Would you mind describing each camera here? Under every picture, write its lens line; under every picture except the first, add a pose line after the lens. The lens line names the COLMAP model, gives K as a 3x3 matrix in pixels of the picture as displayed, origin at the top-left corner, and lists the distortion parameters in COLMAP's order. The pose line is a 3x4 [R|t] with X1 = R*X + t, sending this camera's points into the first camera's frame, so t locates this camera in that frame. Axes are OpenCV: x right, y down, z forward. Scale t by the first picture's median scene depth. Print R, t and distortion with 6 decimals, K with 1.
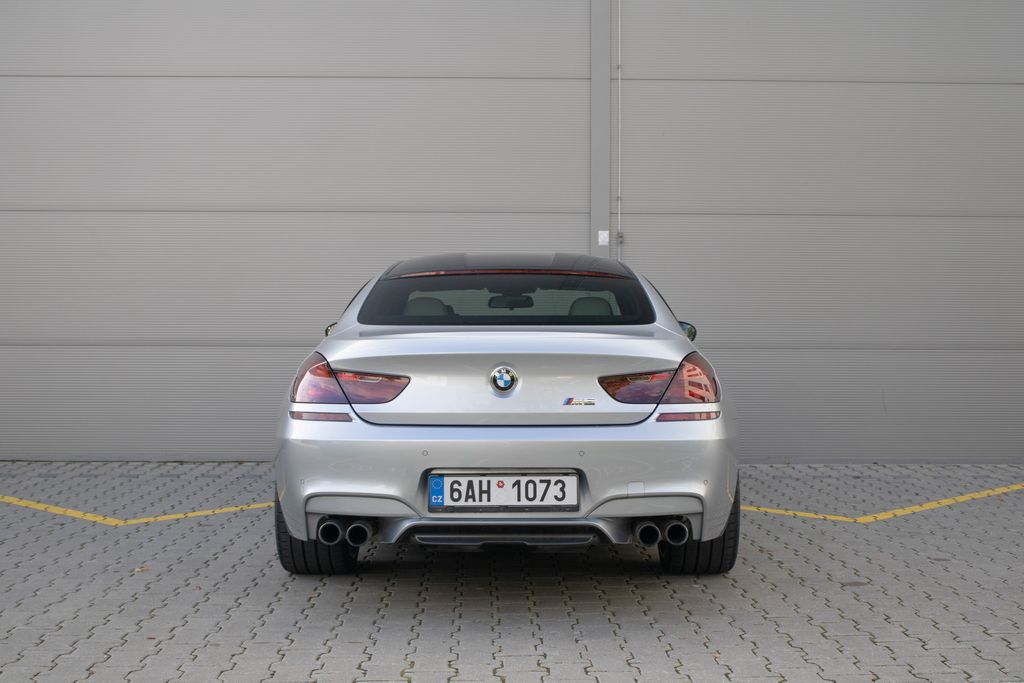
lens RADIAL K [[1413.9, 0, 512.0], [0, 1413.9, 341.5], [0, 0, 1]] dist [0.024639, -0.041929]
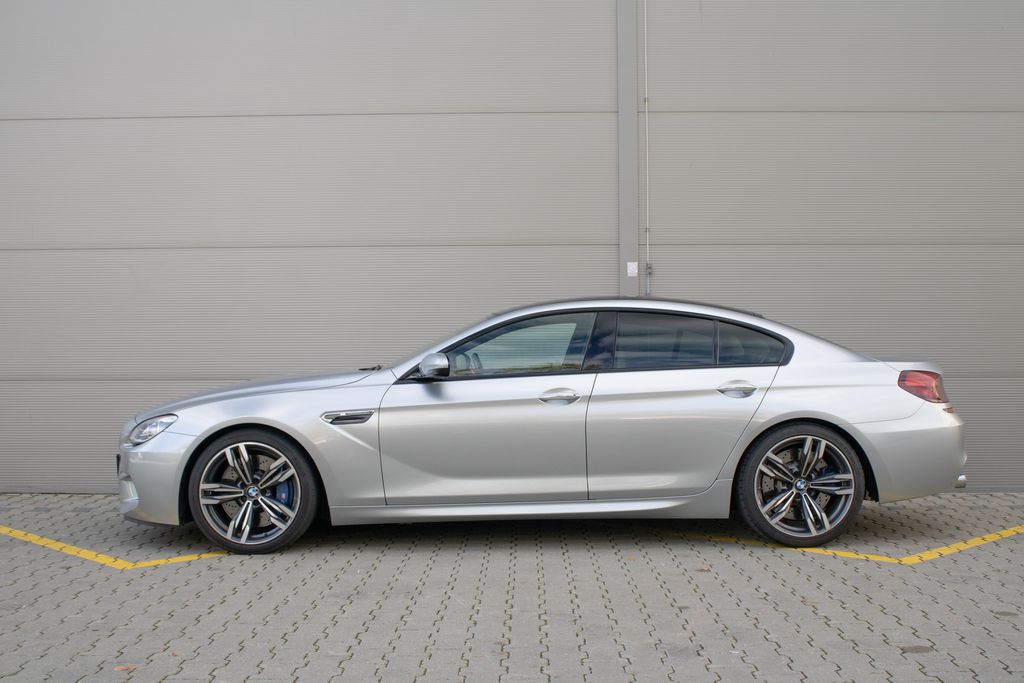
lens RADIAL K [[1207.1, 0, 512.0], [0, 1207.1, 341.5], [0, 0, 1]] dist [-0.025866, -0.002814]
pose [[0.999141, -0.008930, -0.040468, 0.017813], [0.007993, 0.999698, -0.023241, -0.003315], [0.040663, 0.022898, 0.998911, 0.183906]]
